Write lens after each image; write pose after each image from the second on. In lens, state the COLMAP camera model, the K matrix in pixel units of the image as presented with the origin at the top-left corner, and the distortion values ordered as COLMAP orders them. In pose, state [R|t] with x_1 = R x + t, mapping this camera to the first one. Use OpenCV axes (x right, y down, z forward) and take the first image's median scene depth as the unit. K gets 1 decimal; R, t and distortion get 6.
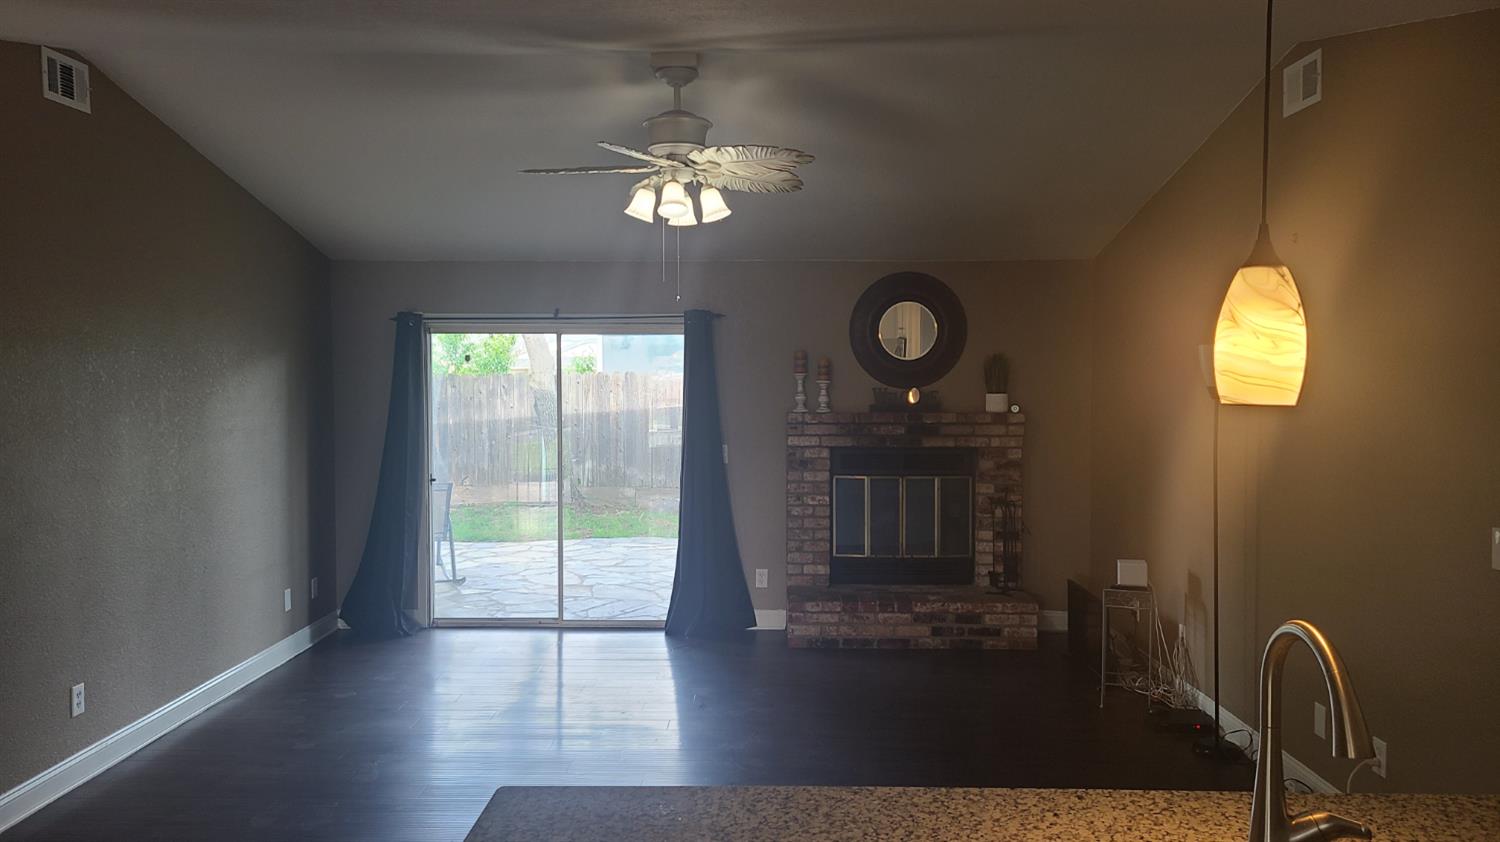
lens RADIAL K [[1119.3, 0, 750.0], [0, 1119.3, 421.0], [0, 0, 1]] dist [0.062800, -0.062393]
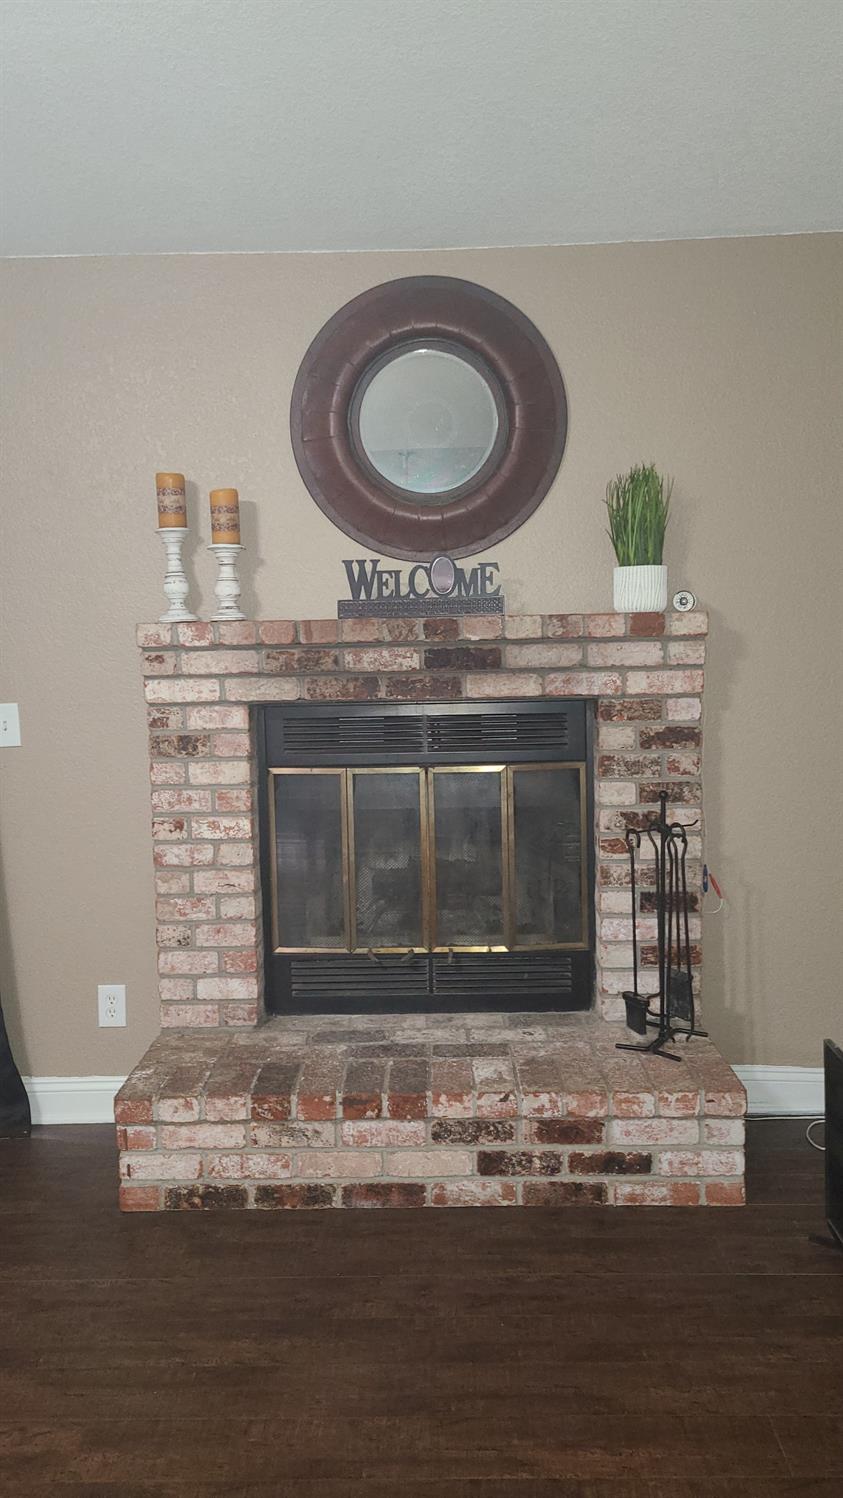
lens RADIAL K [[1117.8, 0, 421.5], [0, 1117.8, 749.0], [0, 0, 1]] dist [0.062800, -0.062393]
pose [[0.999755, -0.021847, 0.003434, 0.135906], [0.021572, 0.997584, 0.066042, 0.013992], [-0.004869, -0.065952, 0.997811, 0.580777]]
